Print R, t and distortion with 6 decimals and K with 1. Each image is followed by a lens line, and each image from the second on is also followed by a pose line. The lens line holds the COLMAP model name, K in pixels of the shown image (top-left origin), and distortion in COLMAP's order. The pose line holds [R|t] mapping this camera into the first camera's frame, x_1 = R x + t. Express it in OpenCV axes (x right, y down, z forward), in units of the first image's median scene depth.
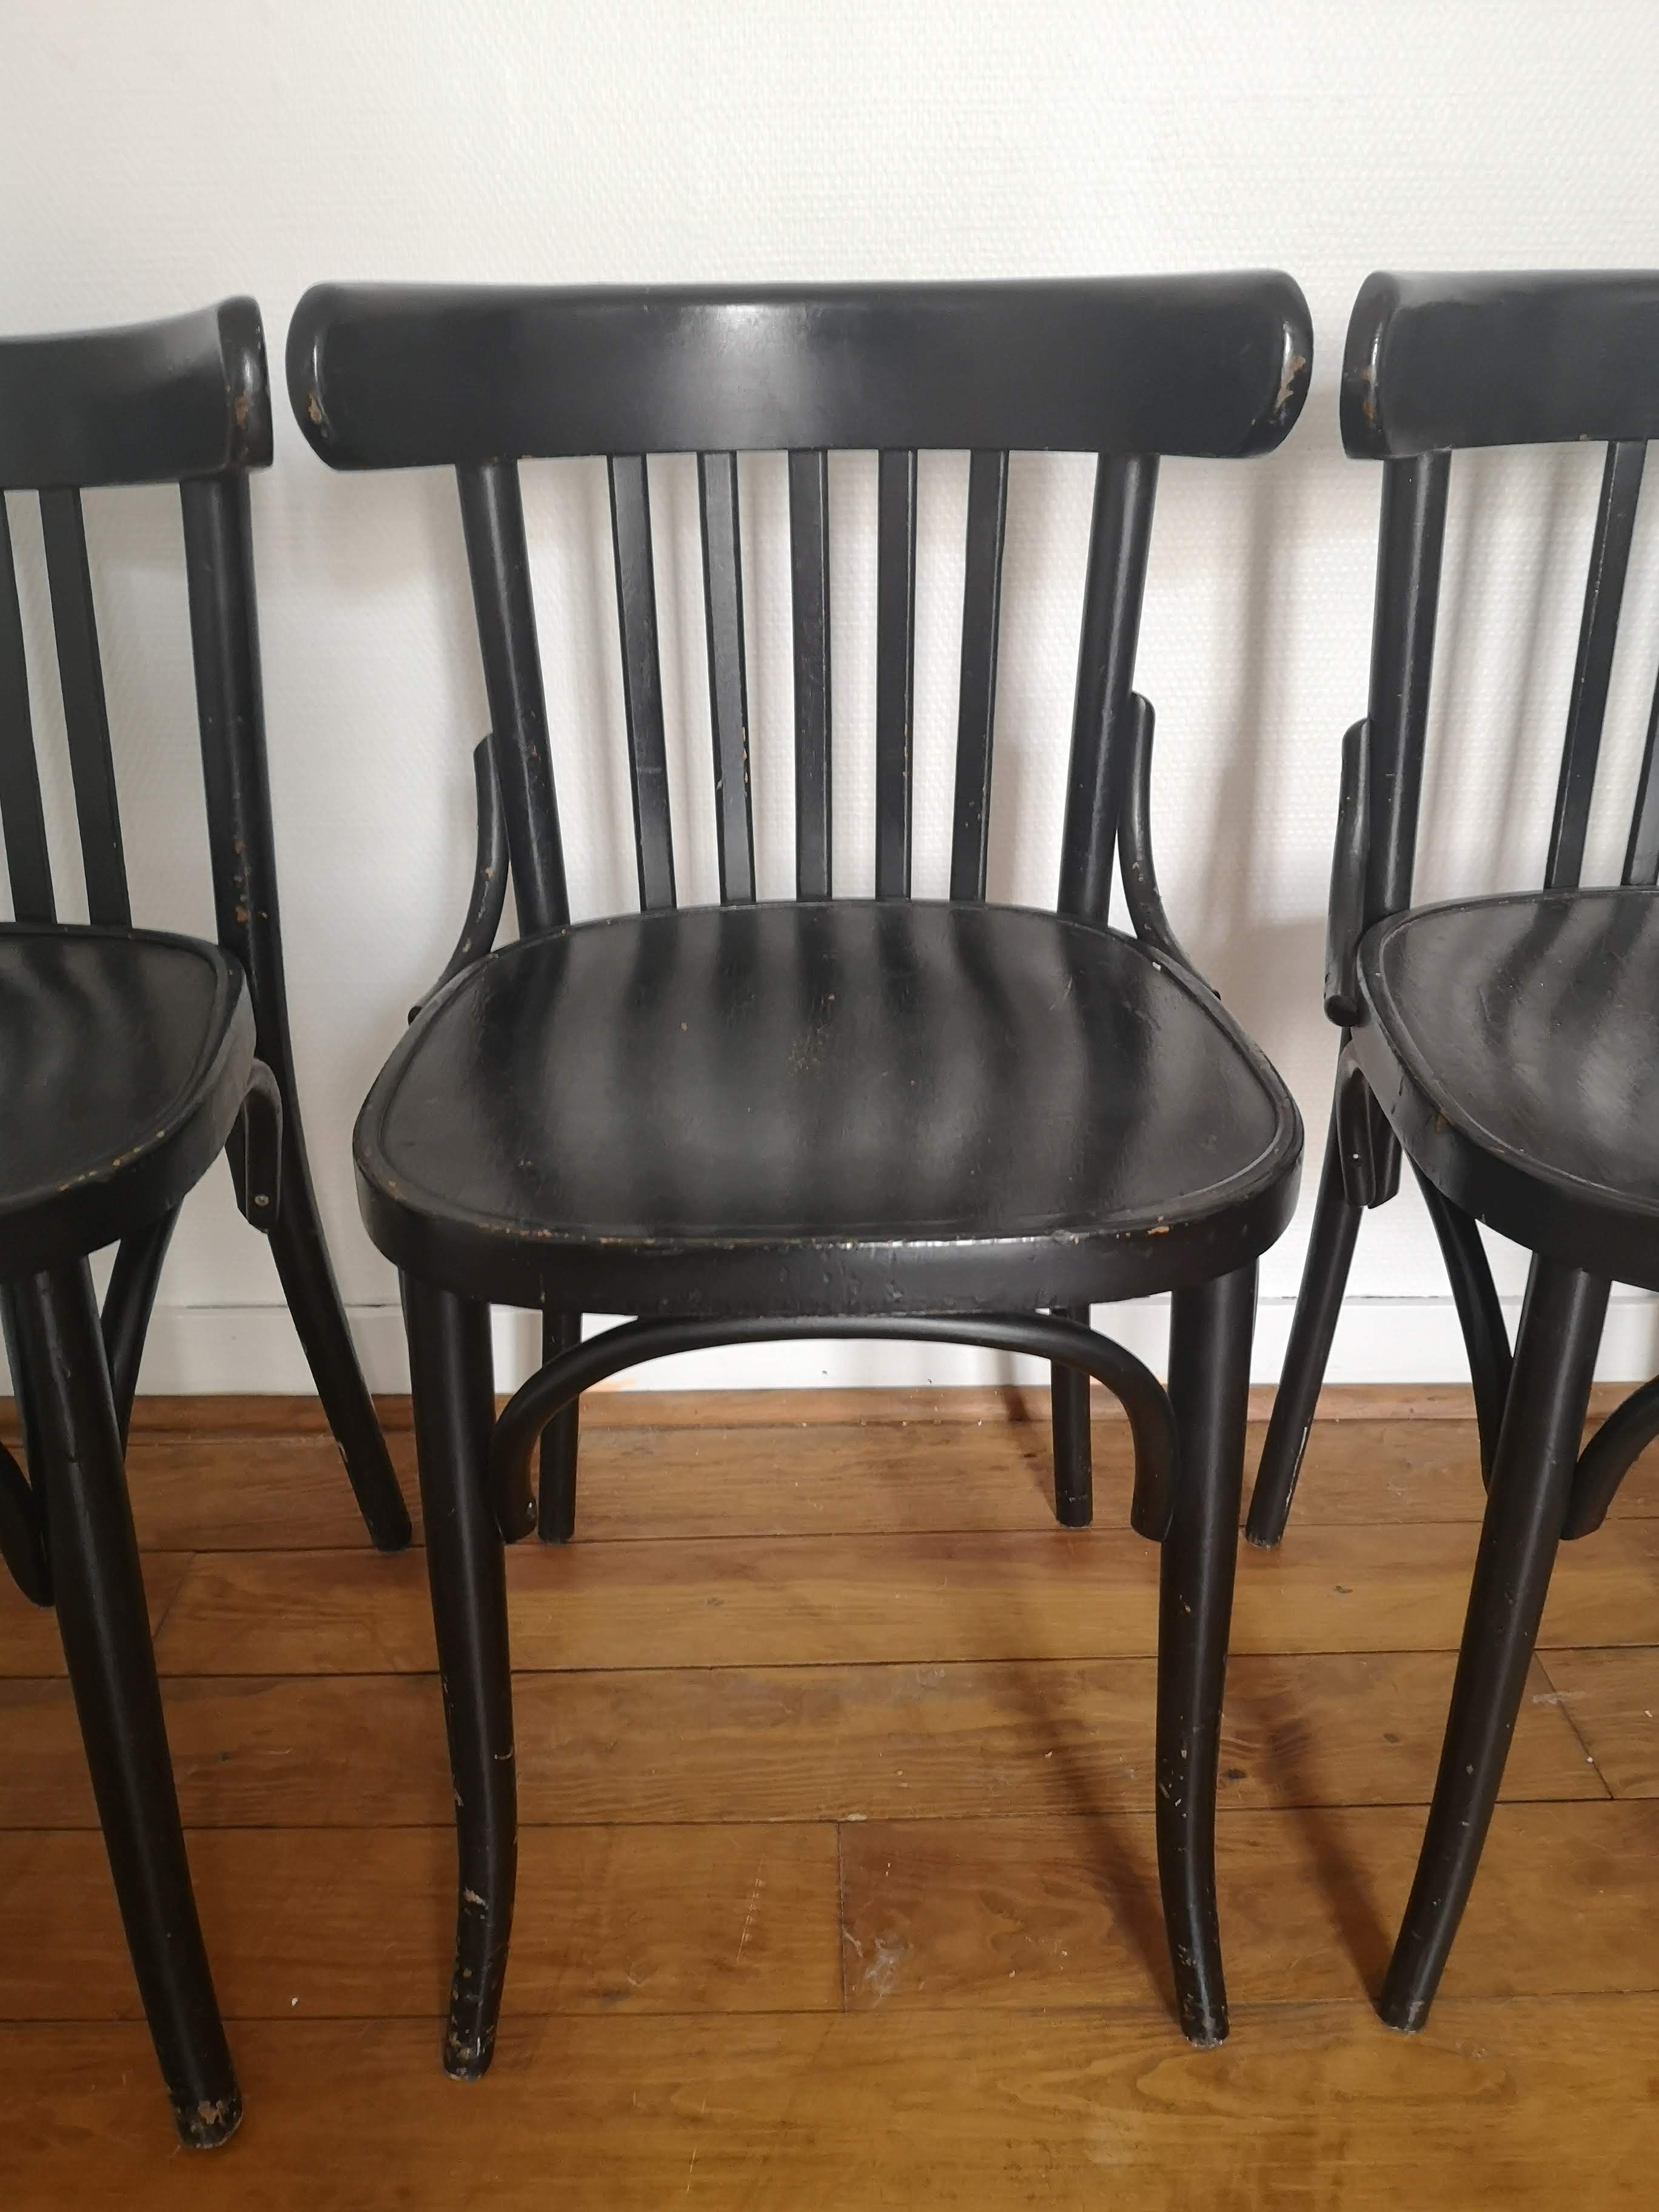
lens RADIAL K [[1714.0, 0, 804.7], [0, 1714.0, 1064.2], [0, 0, 1]] dist [0.019802, -0.008953]
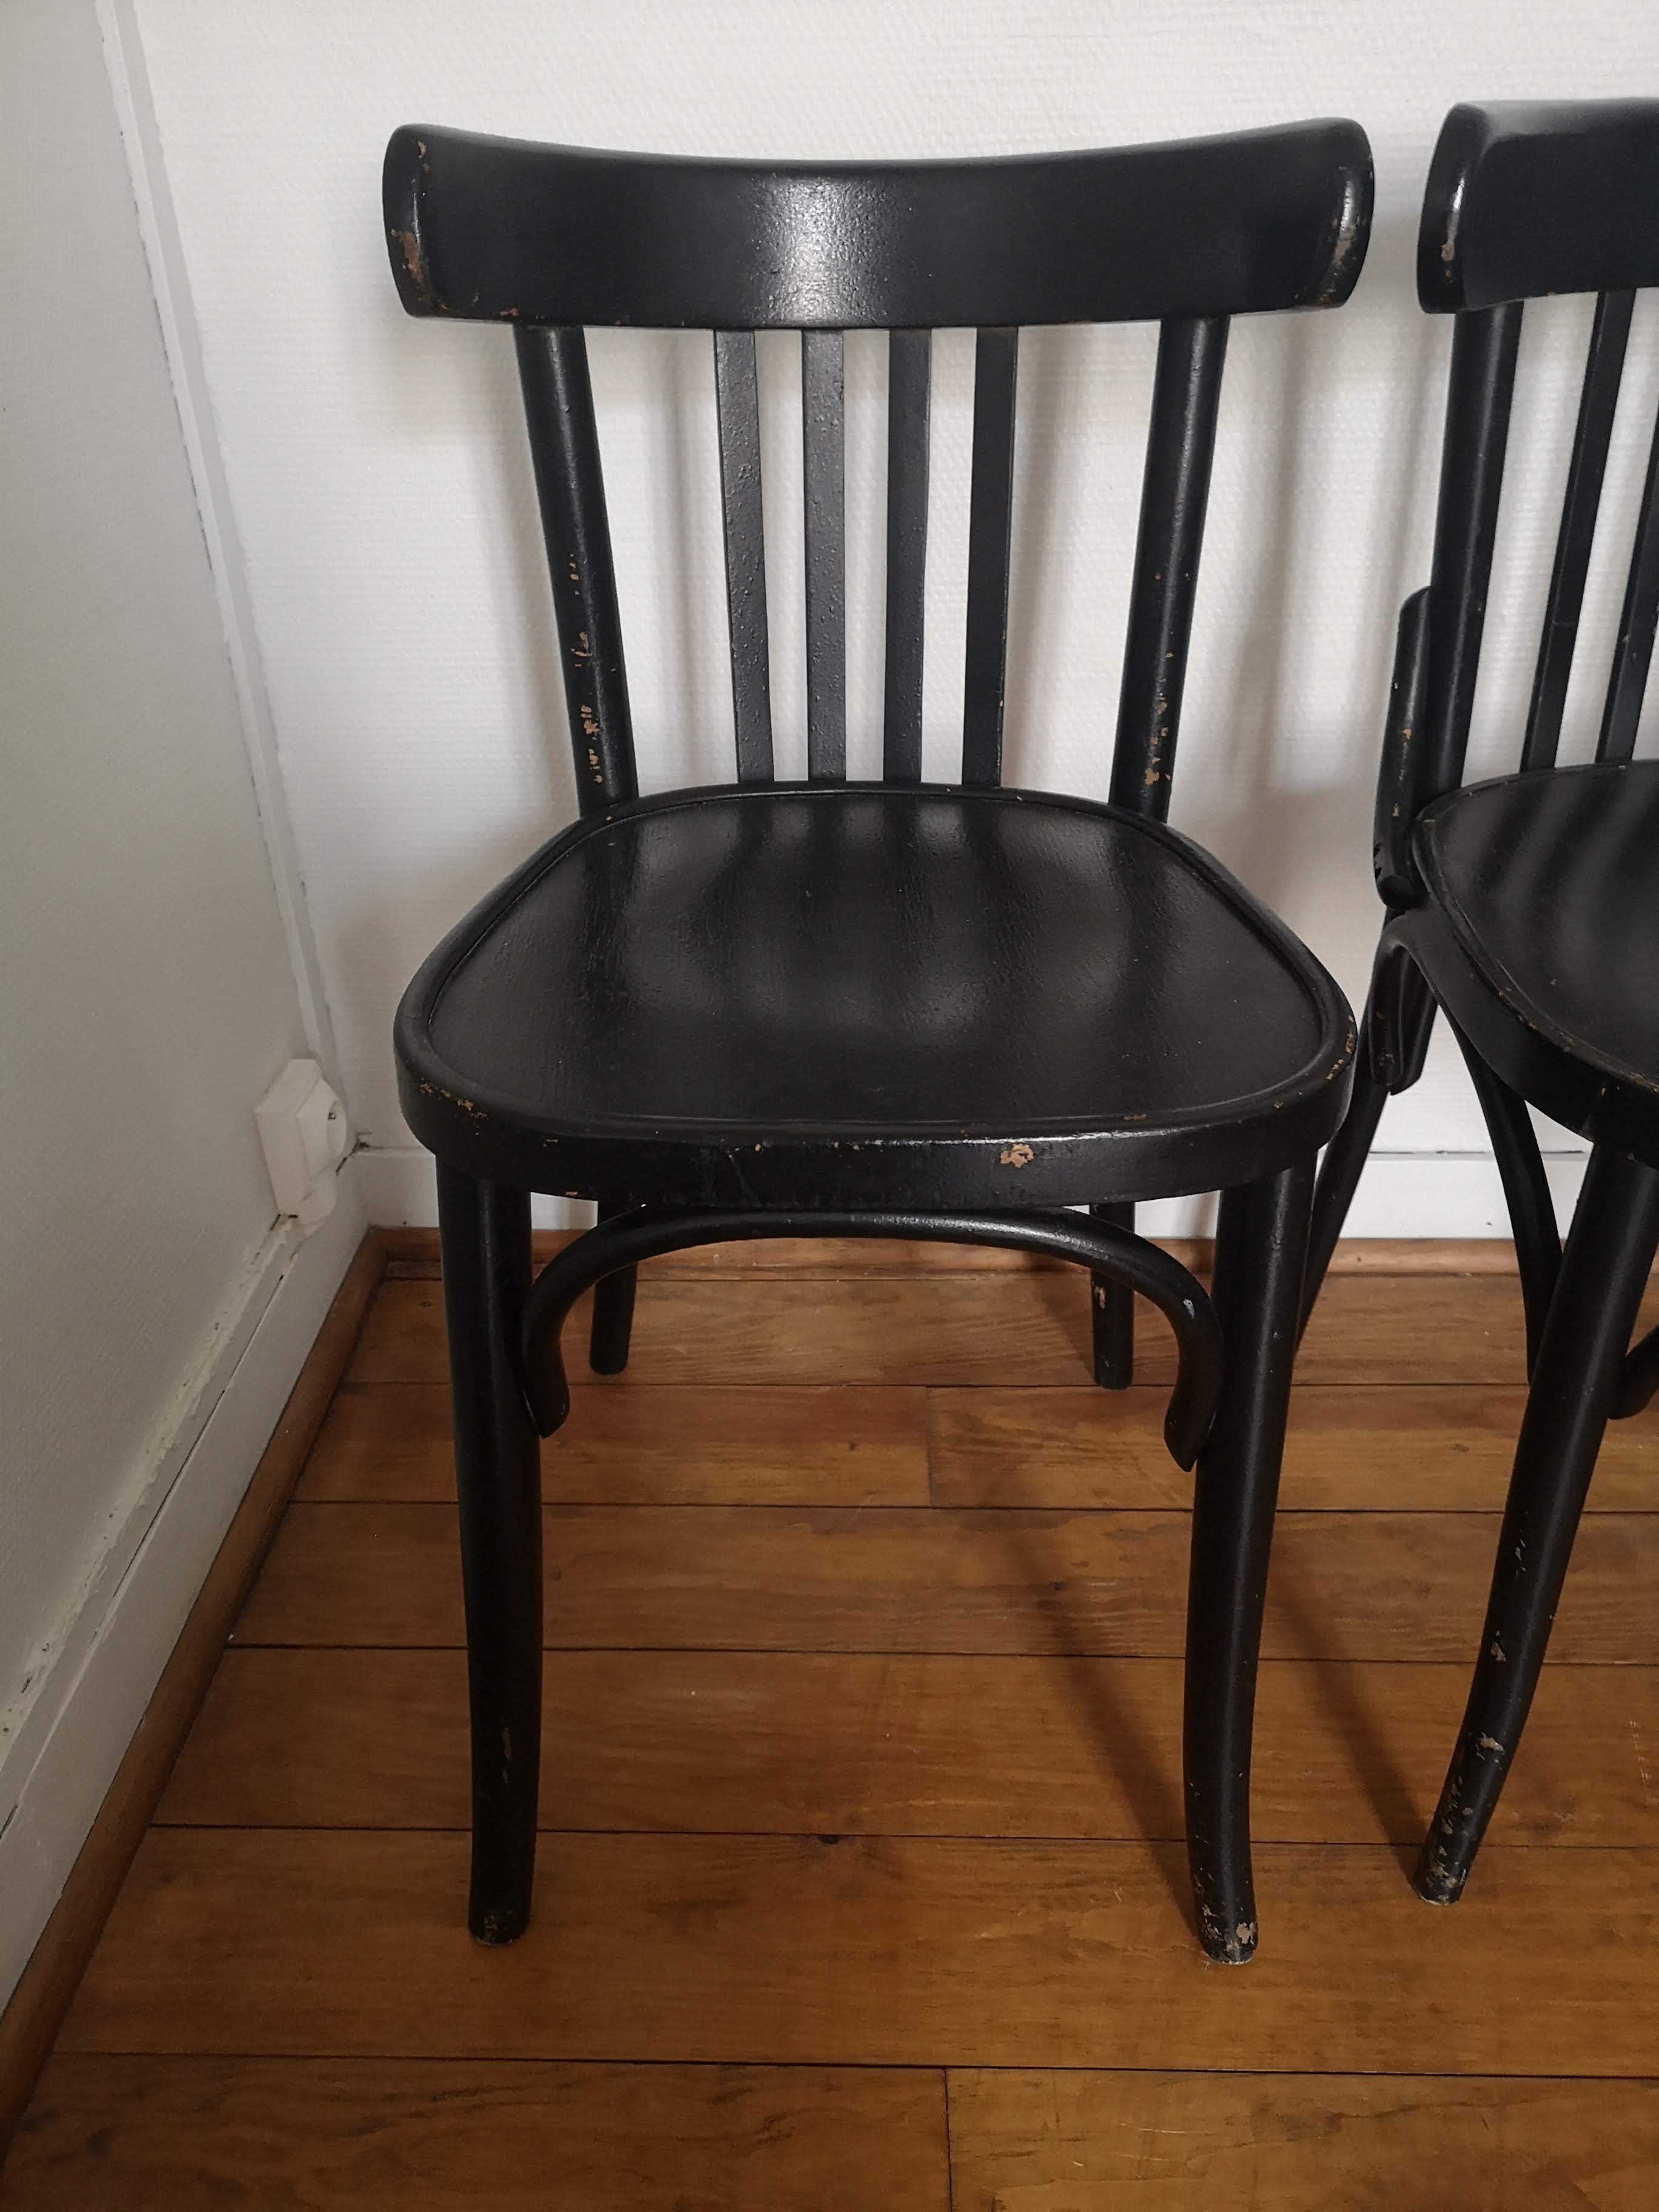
lens RADIAL K [[1714.0, 0, 825.1], [0, 1714.0, 984.0], [0, 0, 1]] dist [0.019802, -0.008953]
pose [[0.999749, 0.021927, 0.004542, -0.461298], [-0.022099, 0.998869, 0.042090, 0.006620], [-0.003614, -0.042180, 0.999104, 0.002219]]
